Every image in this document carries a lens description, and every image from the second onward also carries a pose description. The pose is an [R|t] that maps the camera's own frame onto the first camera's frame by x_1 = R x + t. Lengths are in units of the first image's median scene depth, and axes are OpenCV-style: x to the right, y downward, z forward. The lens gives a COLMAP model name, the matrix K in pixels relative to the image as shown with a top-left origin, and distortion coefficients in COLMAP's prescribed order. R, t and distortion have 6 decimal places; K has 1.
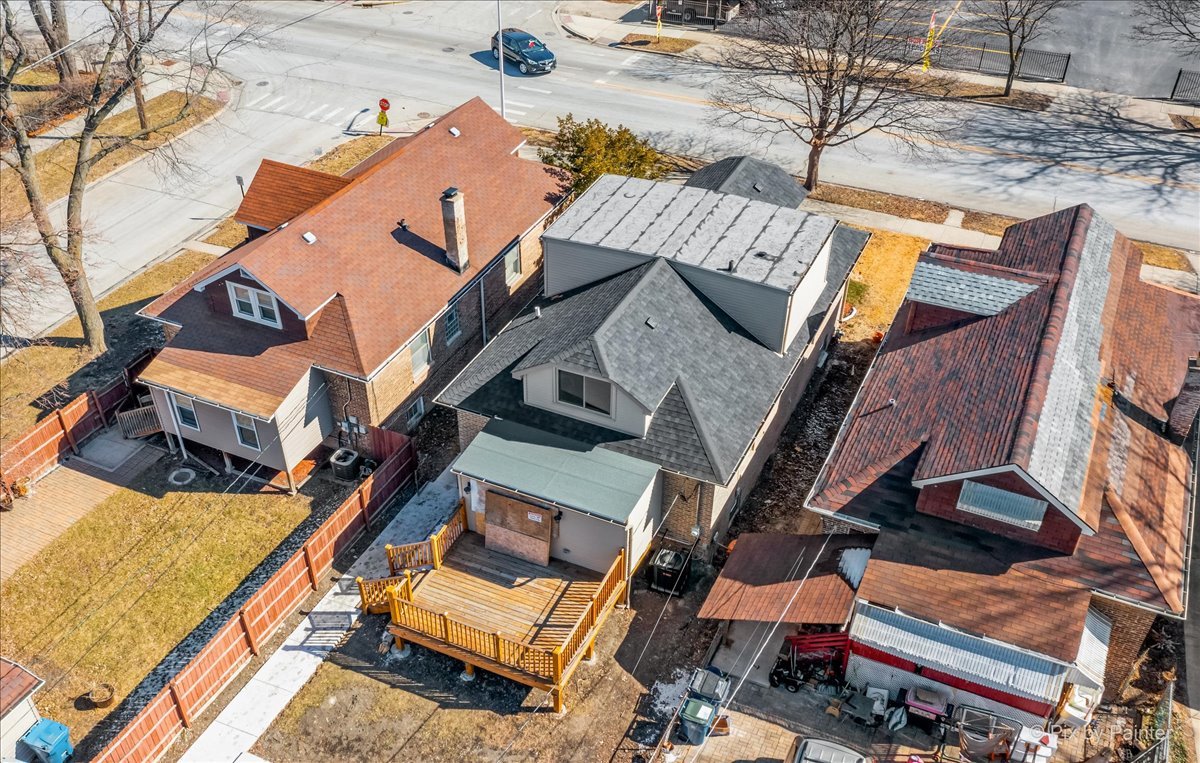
lens RADIAL K [[1063.8, 0, 562.9], [0, 1063.8, 380.7], [0, 0, 1]] dist [0.006835, -0.006325]
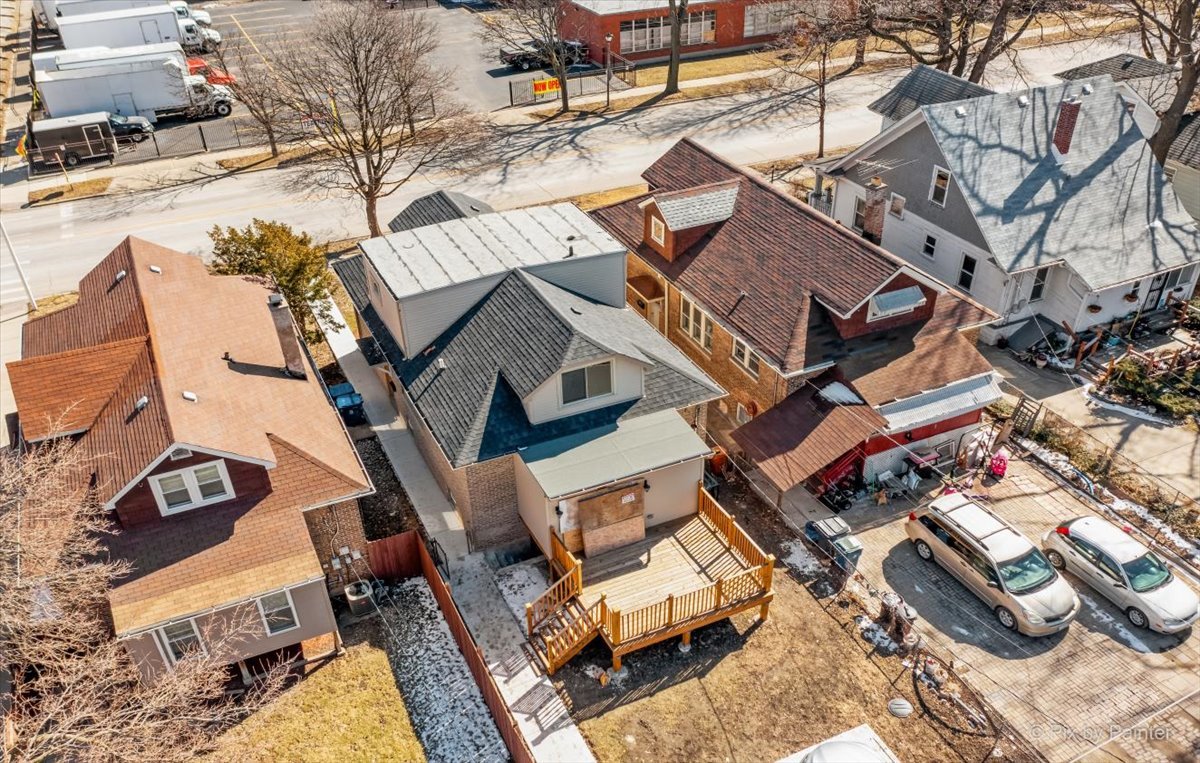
lens RADIAL K [[963.3, 0, 598.2], [0, 963.3, 435.6], [0, 0, 1]] dist [0.002174, 0.001176]
pose [[0.667682, -0.448310, 0.594322, -0.583391], [0.464993, 0.874597, 0.137338, -0.071998], [-0.581362, 0.184658, 0.792414, 0.241000]]
